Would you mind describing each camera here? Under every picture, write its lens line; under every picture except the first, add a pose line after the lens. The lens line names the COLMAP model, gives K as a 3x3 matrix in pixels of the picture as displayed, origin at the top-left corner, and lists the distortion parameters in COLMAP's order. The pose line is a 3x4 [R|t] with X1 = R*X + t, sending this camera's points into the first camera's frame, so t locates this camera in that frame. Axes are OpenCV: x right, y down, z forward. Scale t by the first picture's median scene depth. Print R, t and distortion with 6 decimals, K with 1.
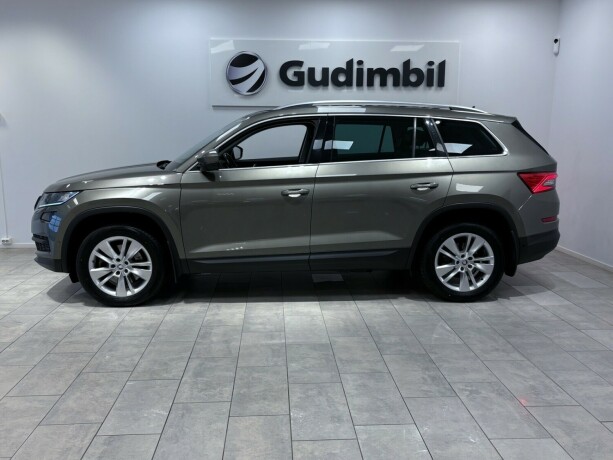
lens RADIAL K [[574.2, 0, 306.5], [0, 574.2, 230.0], [0, 0, 1]] dist [0.000626, -0.011566]
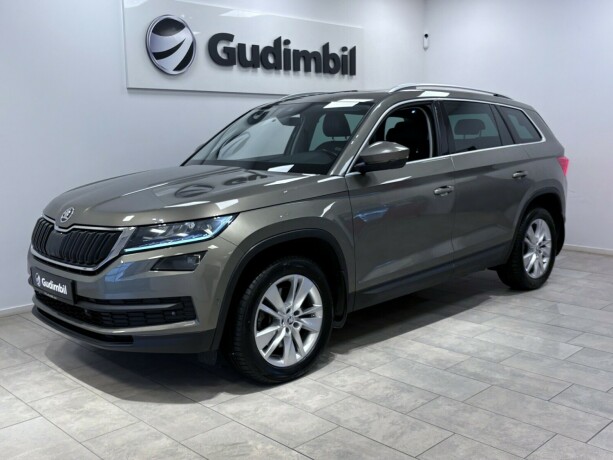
lens RADIAL K [[647.7, 0, 306.5], [0, 647.7, 230.0], [0, 0, 1]] dist [0.001166, -0.018980]
pose [[0.756878, -0.109119, 0.644383, -0.725428], [0.124129, 0.992018, 0.022189, -0.050282], [-0.641660, 0.063192, 0.764381, 0.379471]]
